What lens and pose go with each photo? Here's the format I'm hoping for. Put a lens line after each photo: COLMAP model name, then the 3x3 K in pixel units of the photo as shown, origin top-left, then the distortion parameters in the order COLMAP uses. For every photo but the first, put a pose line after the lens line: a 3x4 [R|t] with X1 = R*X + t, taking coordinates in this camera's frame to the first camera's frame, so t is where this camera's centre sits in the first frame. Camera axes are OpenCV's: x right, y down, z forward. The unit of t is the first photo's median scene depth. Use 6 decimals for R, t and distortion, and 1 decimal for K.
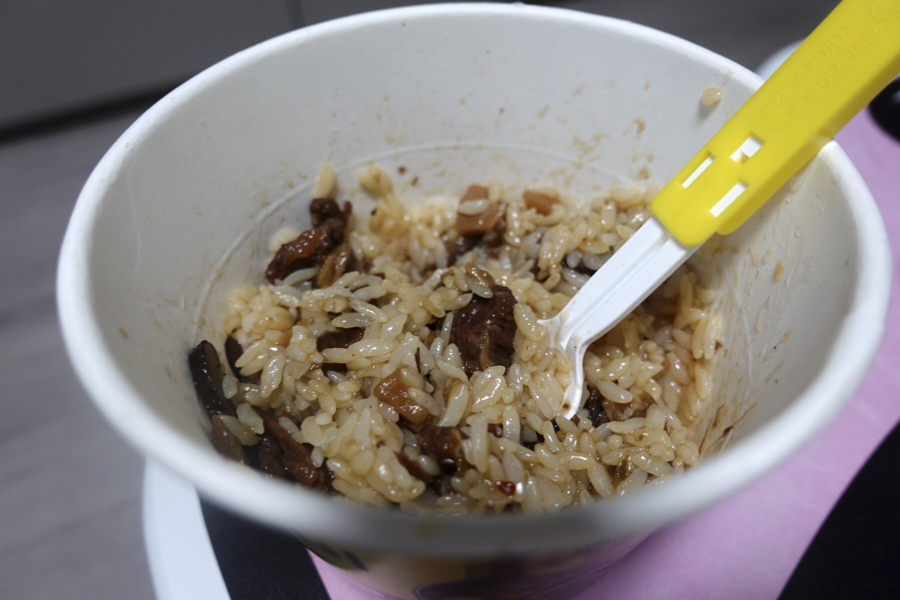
lens RADIAL K [[613.3, 0, 450.0], [0, 613.3, 300.0], [0, 0, 1]] dist [0.000246, 0.000336]
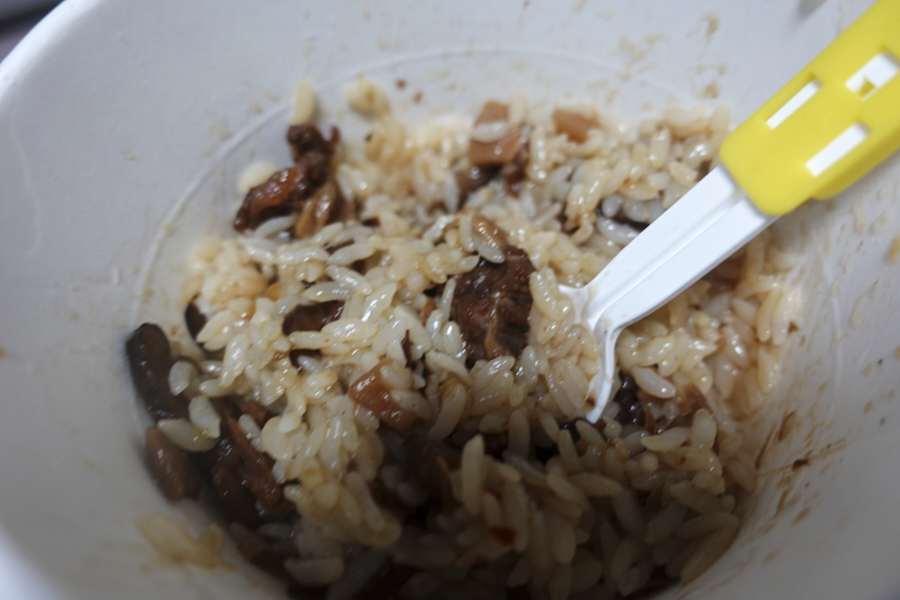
lens RADIAL K [[609.4, 0, 450.0], [0, 609.4, 300.0], [0, 0, 1]] dist [0.008354, -0.000203]
pose [[0.997602, 0.012176, -0.068134, 0.052913], [0.000824, 0.982245, 0.187600, -0.102068], [0.069209, -0.187206, 0.979880, 0.206466]]
